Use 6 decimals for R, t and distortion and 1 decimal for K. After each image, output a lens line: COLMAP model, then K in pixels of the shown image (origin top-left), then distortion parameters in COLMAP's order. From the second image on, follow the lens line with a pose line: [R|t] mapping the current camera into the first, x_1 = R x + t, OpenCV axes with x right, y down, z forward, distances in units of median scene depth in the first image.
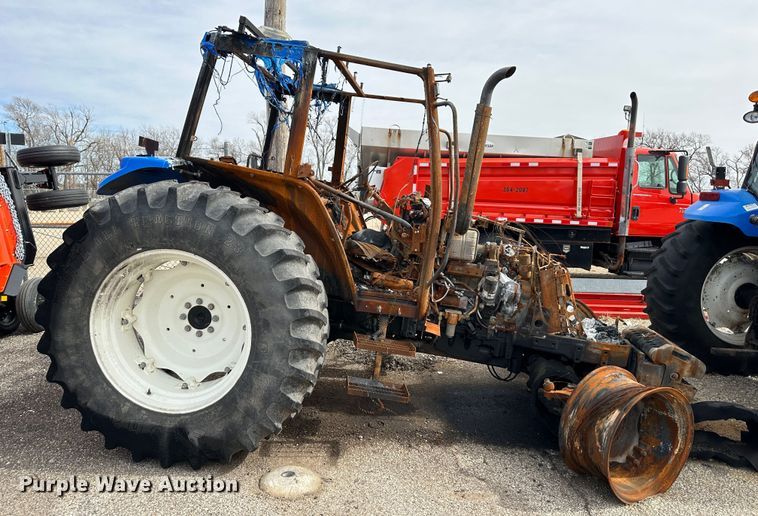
lens RADIAL K [[547.8, 0, 383.6], [0, 547.8, 260.4], [0, 0, 1]] dist [0.015691, -0.010197]
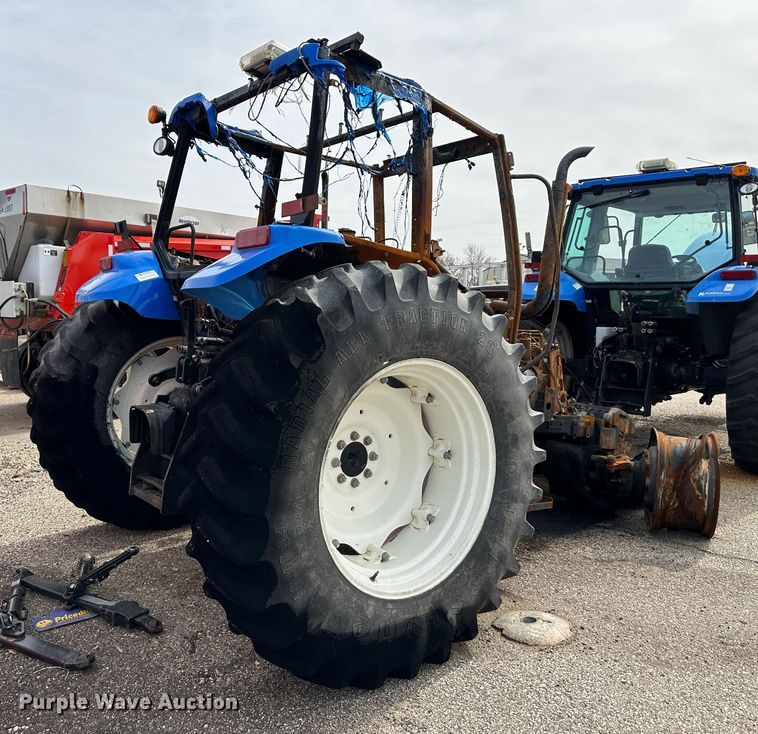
lens RADIAL K [[678.2, 0, 382.1], [0, 678.2, 359.5], [0, 0, 1]] dist [0.025307, -0.033187]
pose [[0.727112, -0.096590, 0.679690, -0.974571], [0.104041, 0.994121, 0.029974, -0.046988], [-0.678589, 0.048921, 0.732887, 0.387188]]
